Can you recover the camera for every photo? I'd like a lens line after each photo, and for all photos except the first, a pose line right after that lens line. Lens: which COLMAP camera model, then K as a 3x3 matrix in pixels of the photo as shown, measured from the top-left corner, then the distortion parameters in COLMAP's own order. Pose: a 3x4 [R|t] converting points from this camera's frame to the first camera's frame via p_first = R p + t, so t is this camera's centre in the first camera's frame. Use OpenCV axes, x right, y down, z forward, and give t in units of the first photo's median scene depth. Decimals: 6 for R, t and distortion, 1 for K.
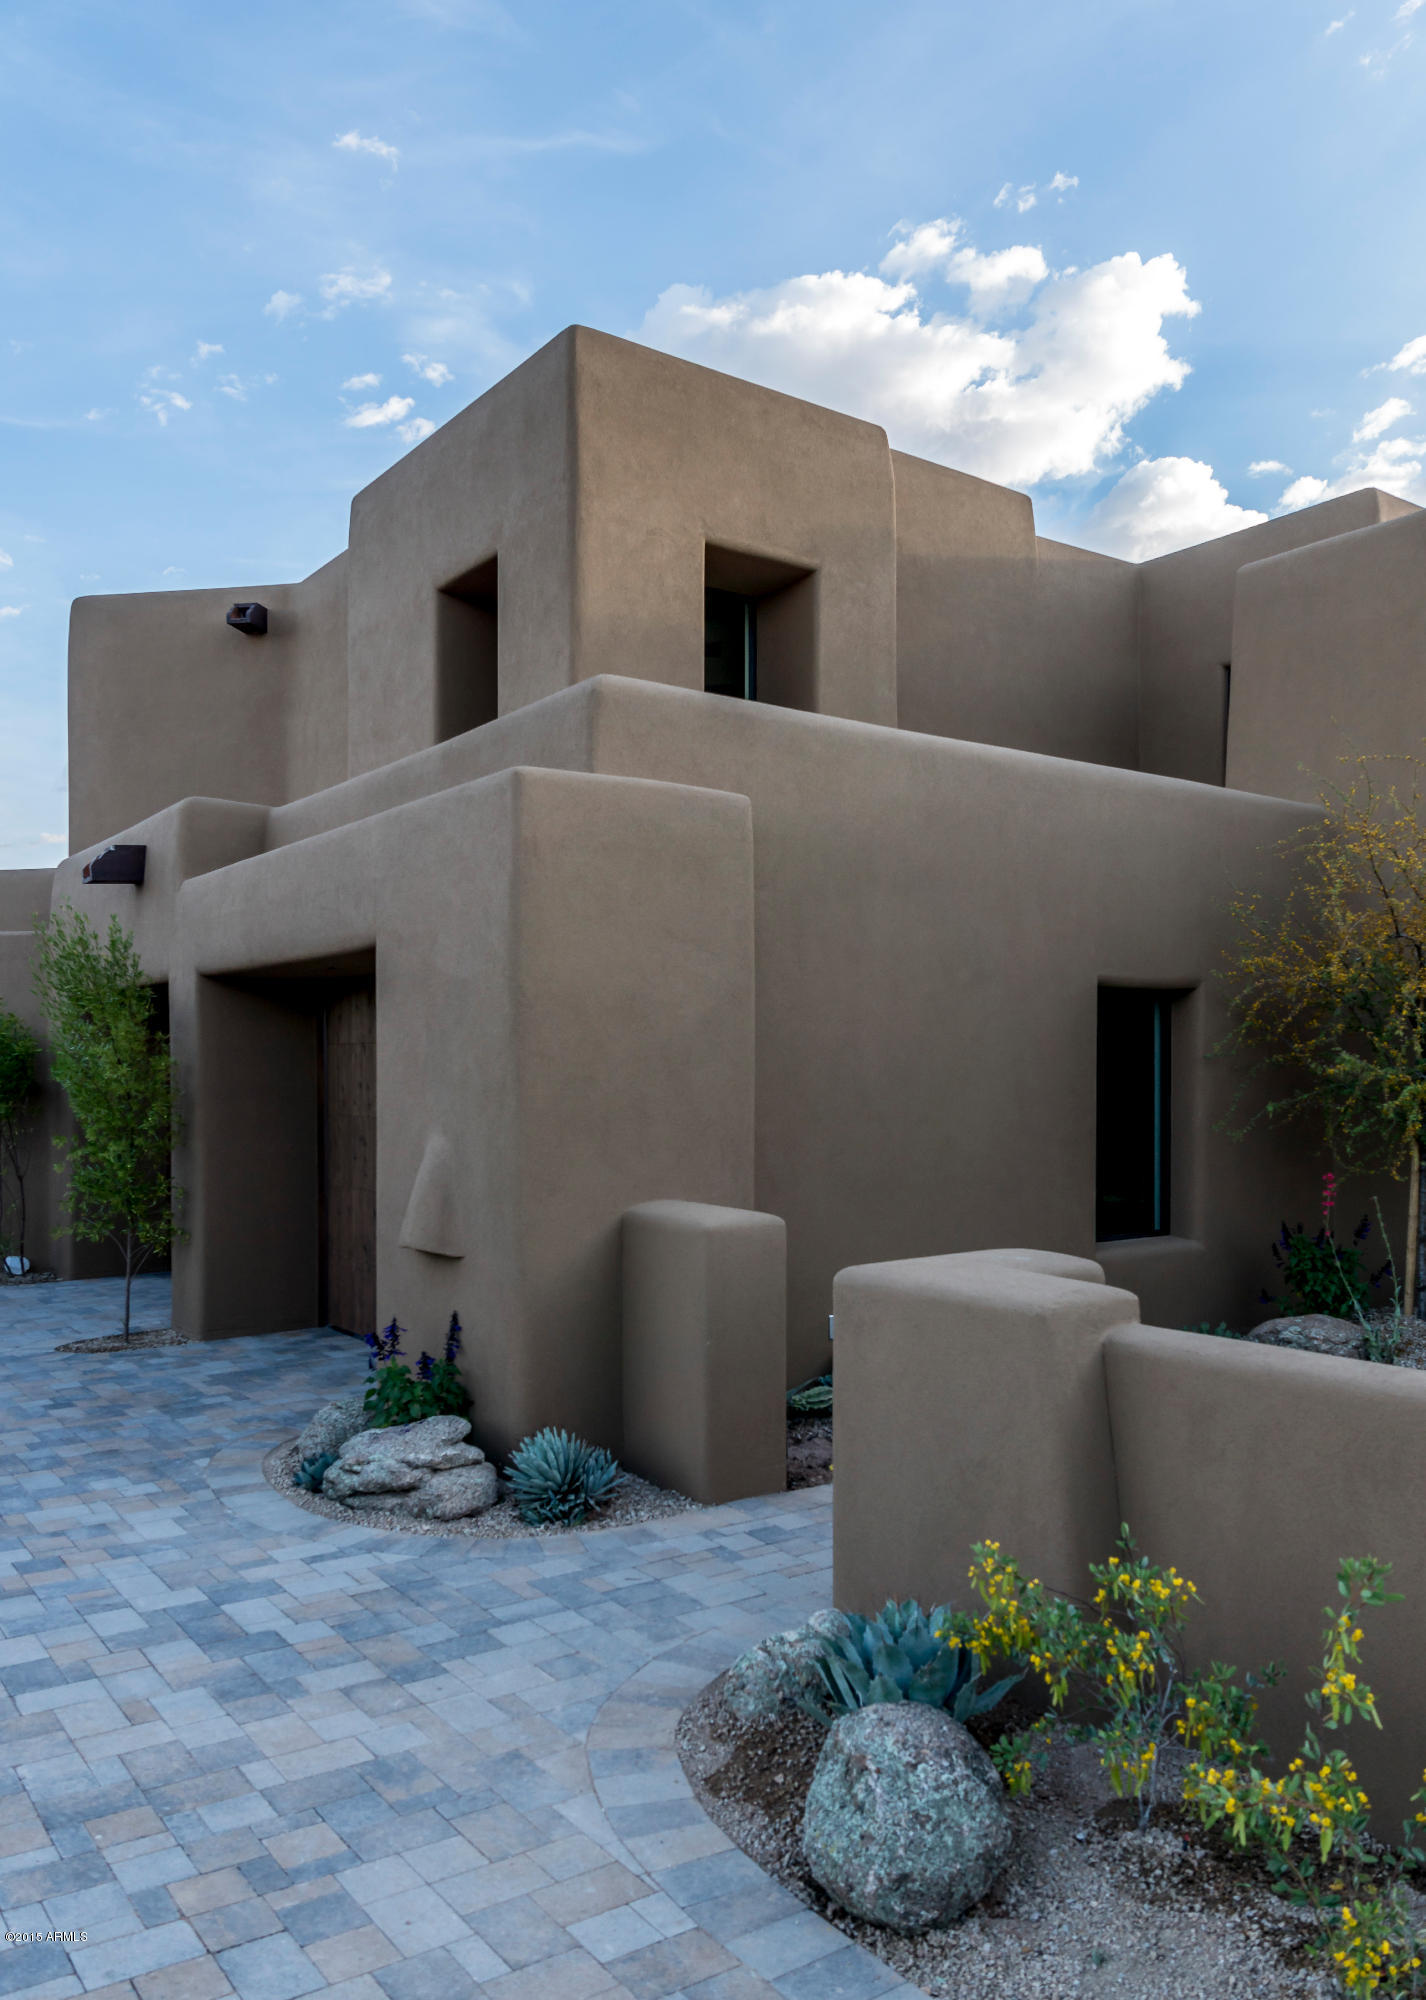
lens RADIAL K [[1529.1, 0, 714.4], [0, 1529.1, 1069.5], [0, 0, 1]] dist [-0.008162, -0.007704]
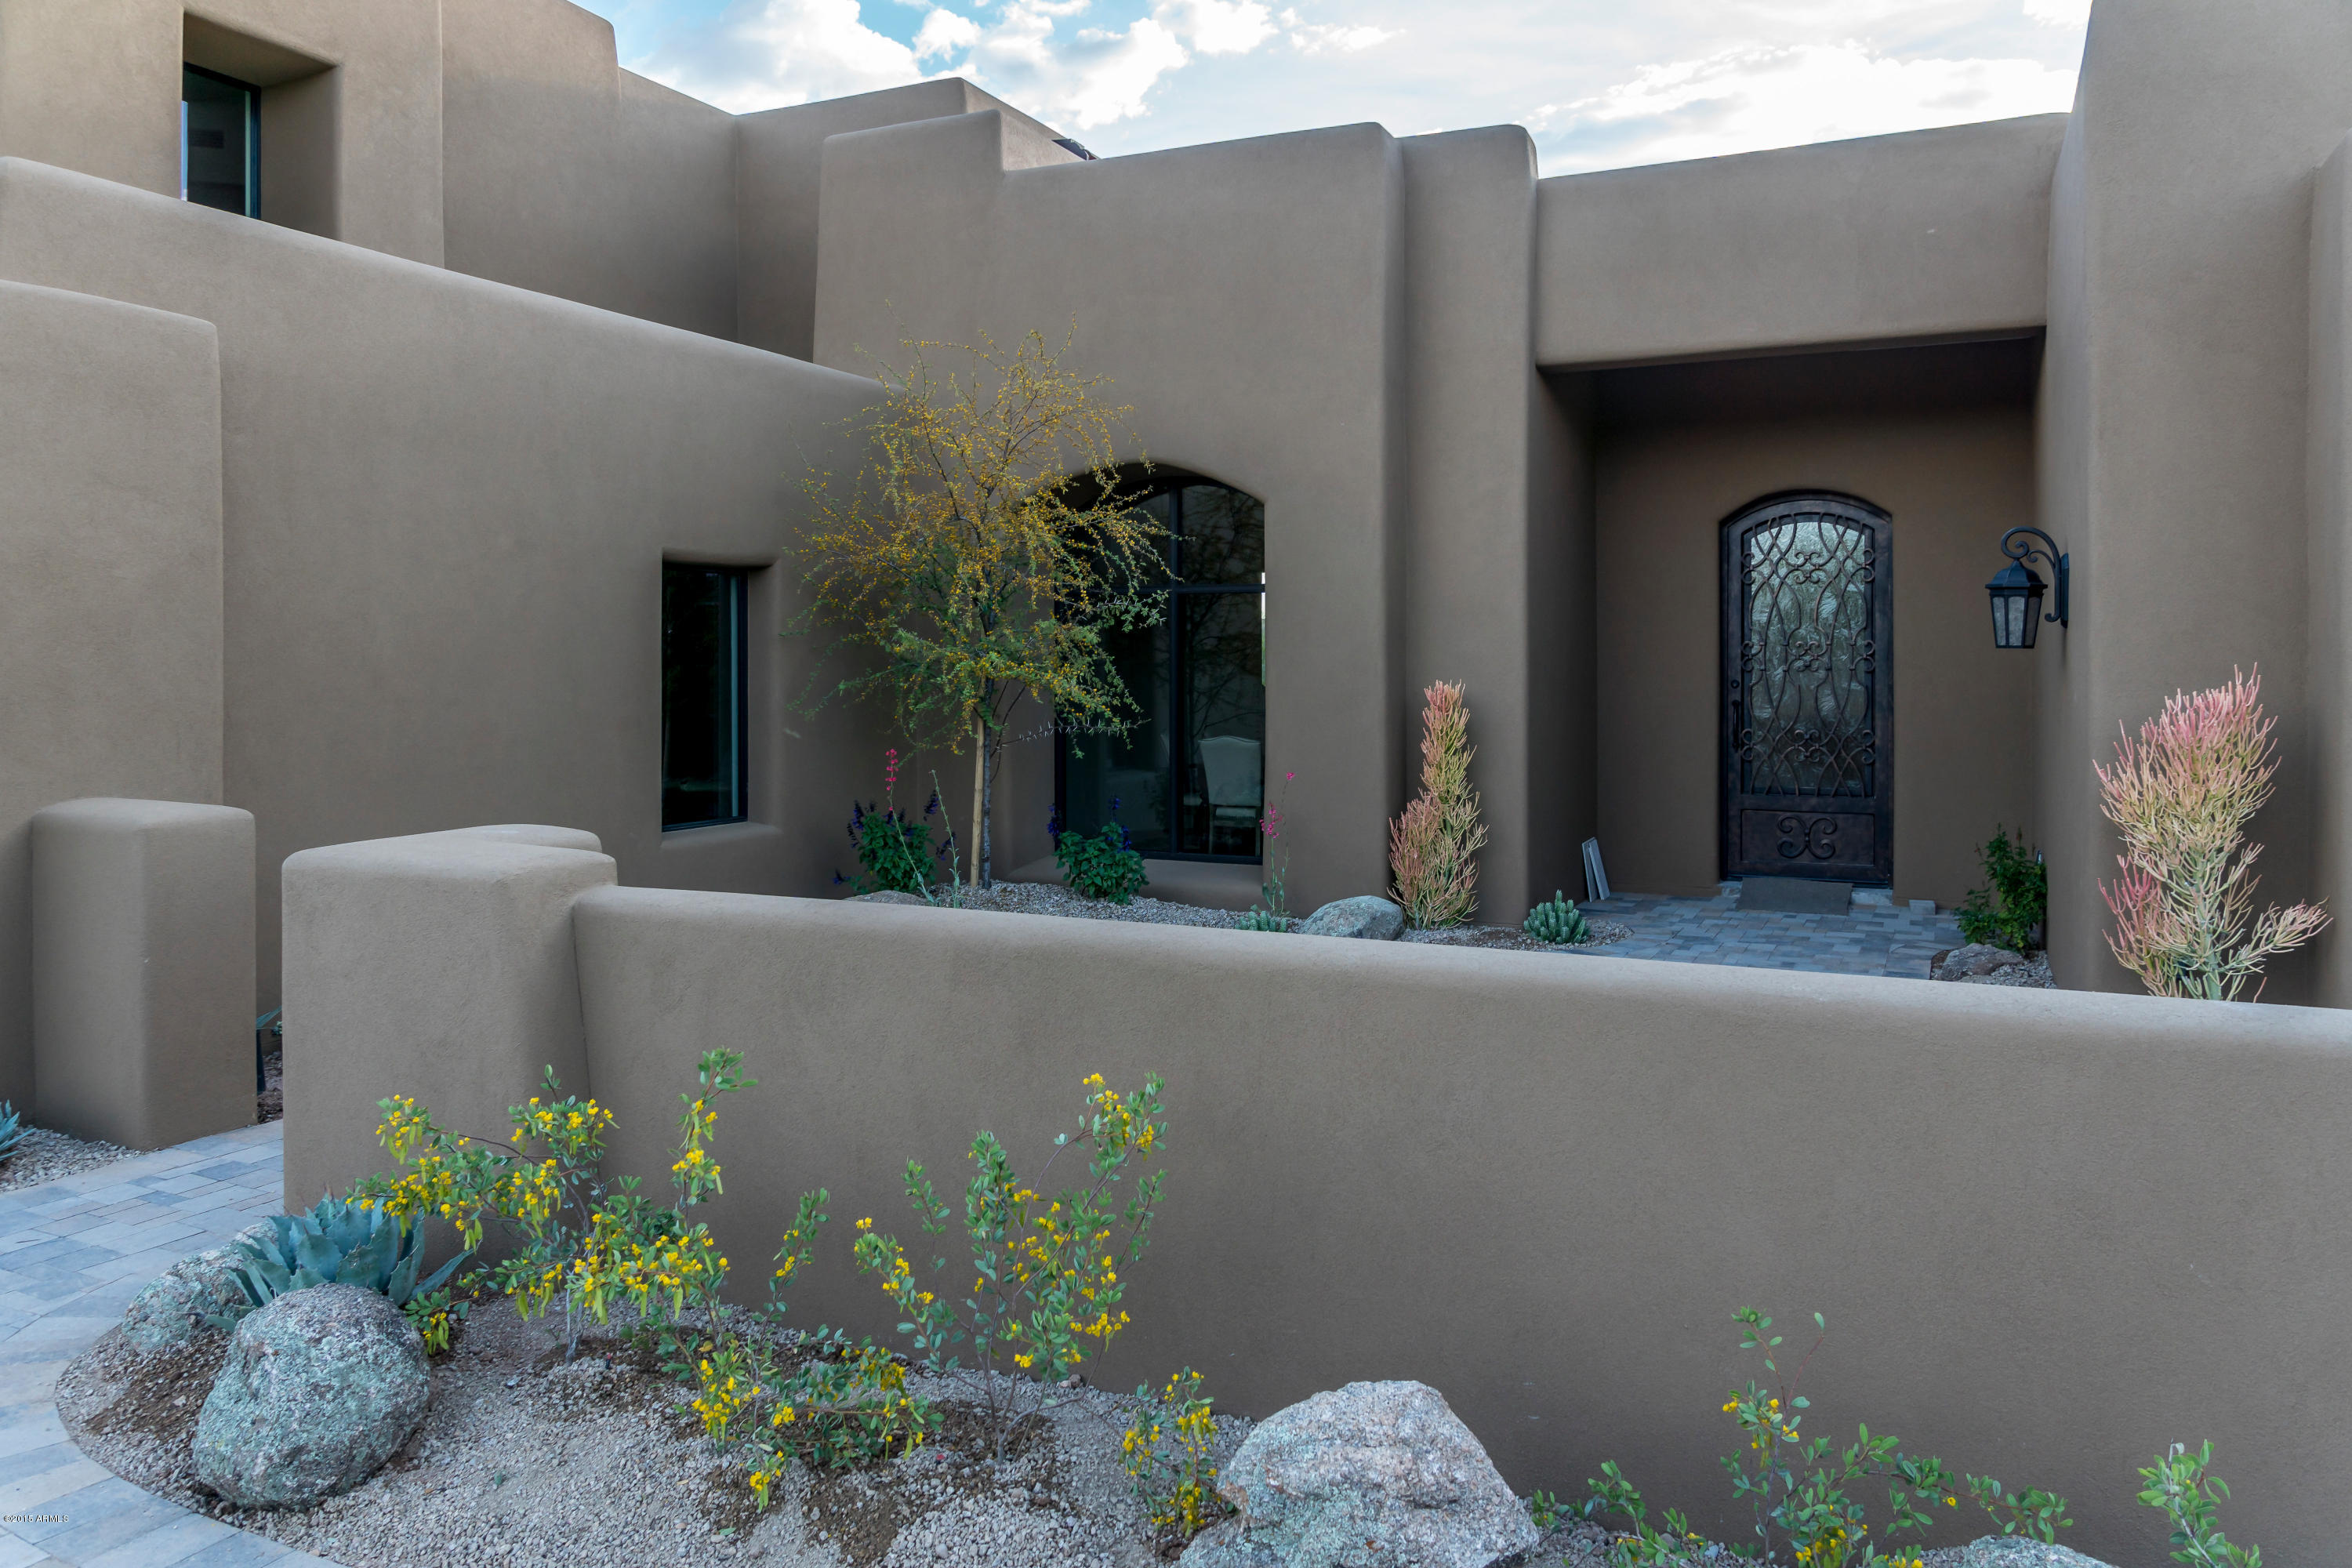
lens RADIAL K [[1642.3, 0, 1171.3], [0, 1642.3, 653.6], [0, 0, 1]] dist [0.005991, -0.023908]
pose [[0.867296, -0.001395, 0.497792, 0.063637], [0.001961, 0.999998, -0.000614, 0.016851], [-0.497790, 0.001508, 0.867296, -0.131516]]
